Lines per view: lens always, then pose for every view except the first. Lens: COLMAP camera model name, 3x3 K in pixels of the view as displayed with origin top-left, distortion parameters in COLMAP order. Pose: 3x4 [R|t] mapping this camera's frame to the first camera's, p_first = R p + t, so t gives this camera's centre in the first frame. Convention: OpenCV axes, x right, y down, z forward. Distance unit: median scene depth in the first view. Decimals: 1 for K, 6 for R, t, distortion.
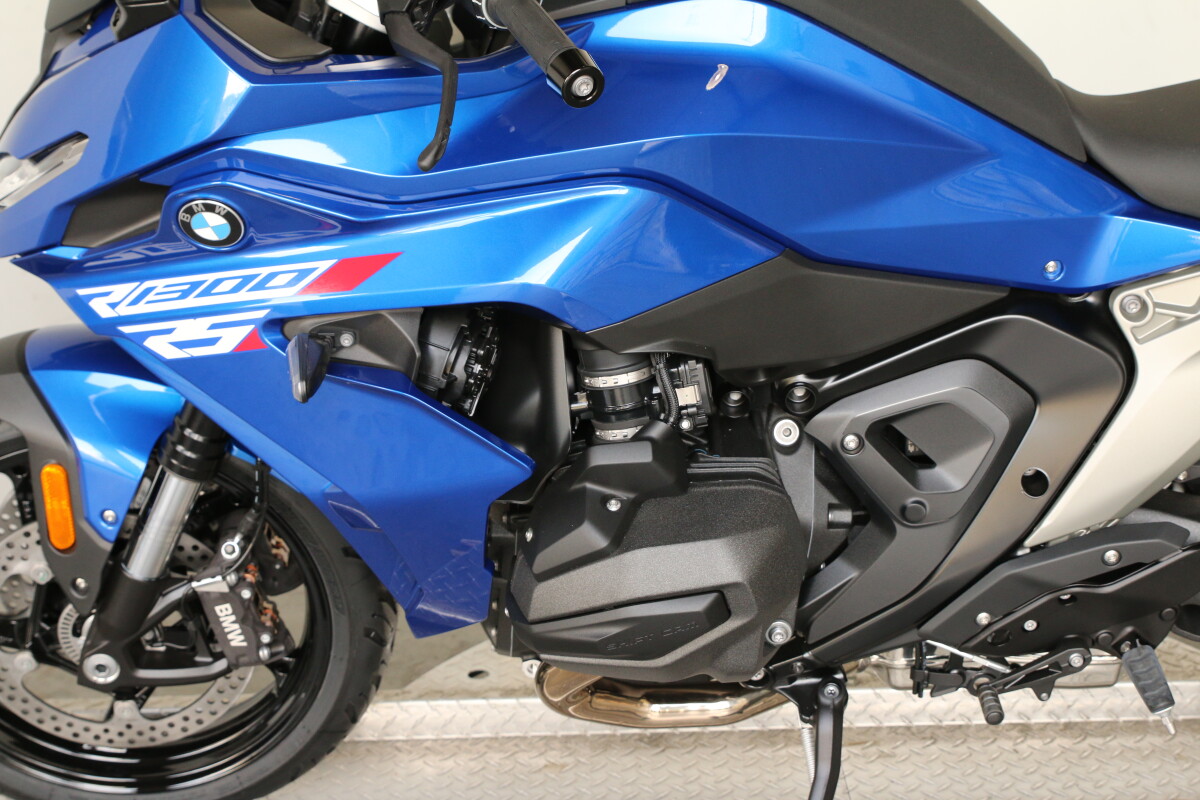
lens RADIAL K [[1995.7, 0, 591.8], [0, 1995.7, 376.0], [0, 0, 1]] dist [-0.023507, 0.092511]
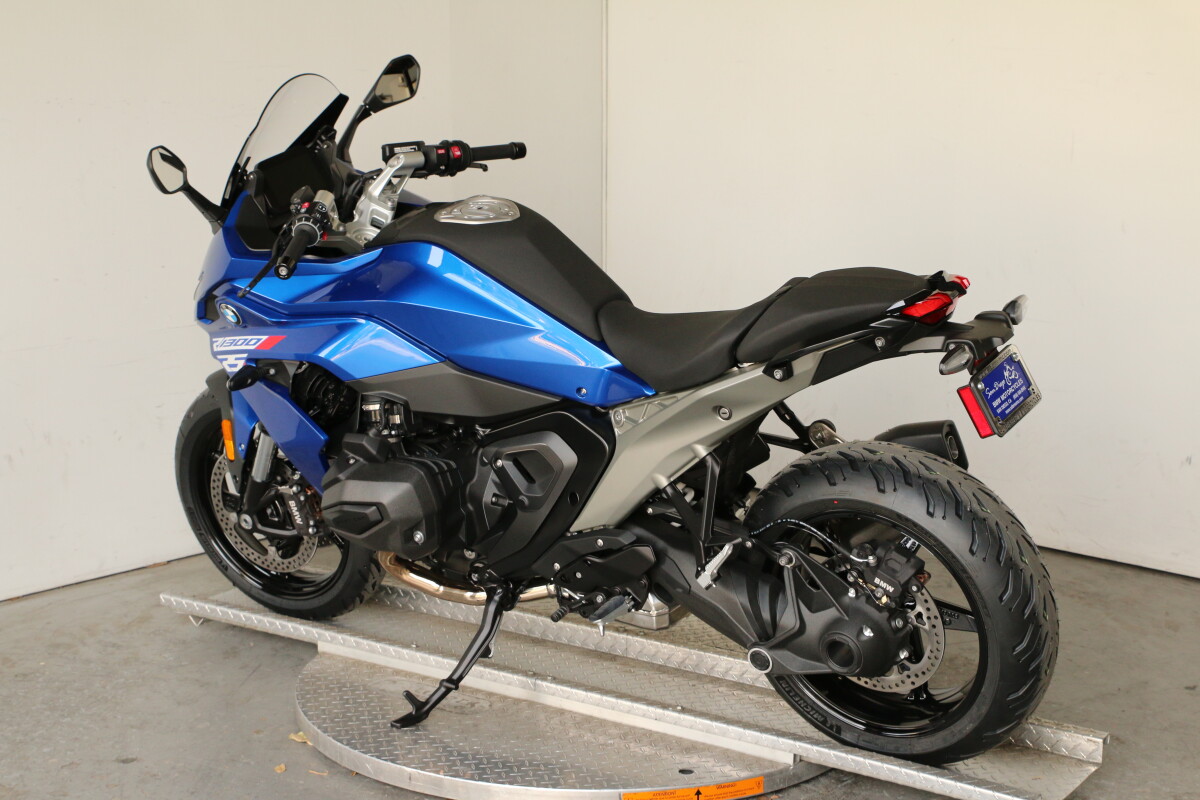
lens RADIAL K [[2066.5, 0, 600.0], [0, 2066.5, 400.0], [0, 0, 1]] dist [-0.009363, 0.018813]
pose [[0.822619, 0.141434, -0.550722, 1.351577], [-0.185656, 0.982296, -0.025048, 0.003554], [0.537429, 0.122850, 0.834313, -0.709315]]
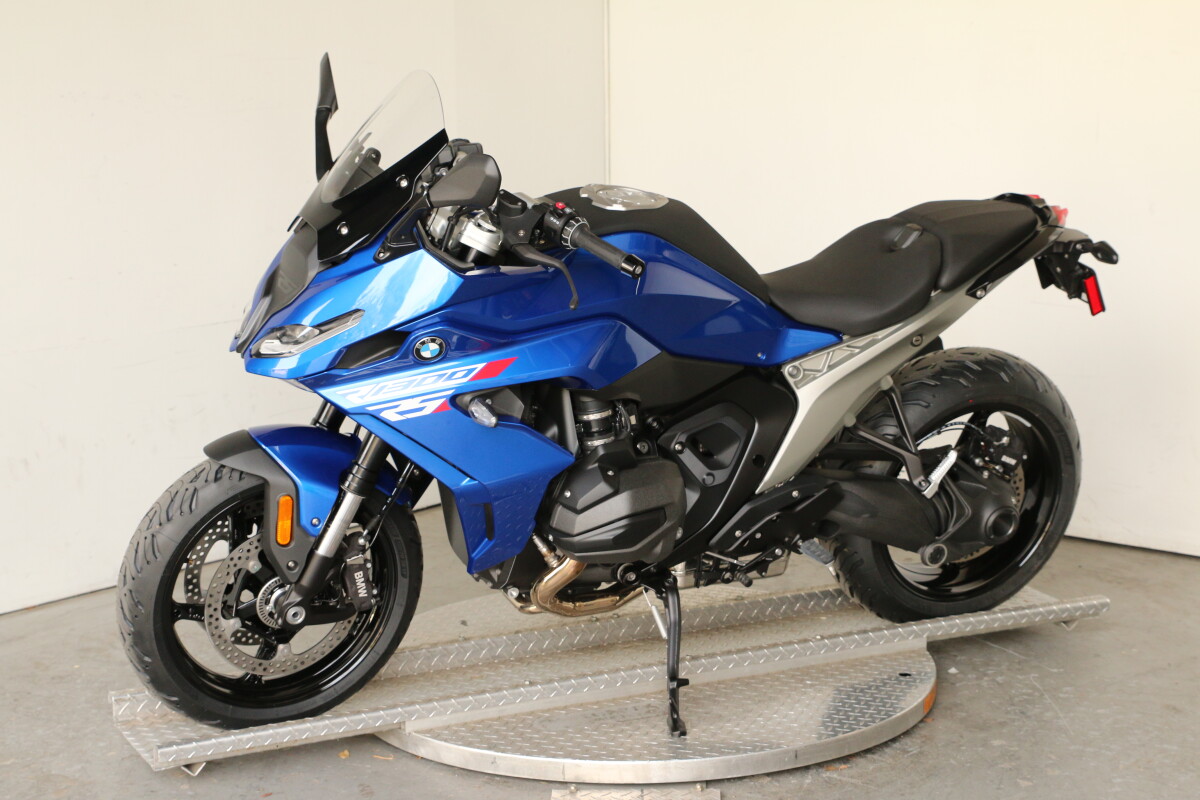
lens RADIAL K [[2282.7, 0, 600.0], [0, 2282.7, 400.0], [0, 0, 1]] dist [0.001425, 0.082686]
pose [[0.904217, -0.067104, 0.421769, -0.901009], [0.116903, 0.988750, -0.093314, 0.189495], [-0.410762, 0.133682, 0.901889, -1.045297]]
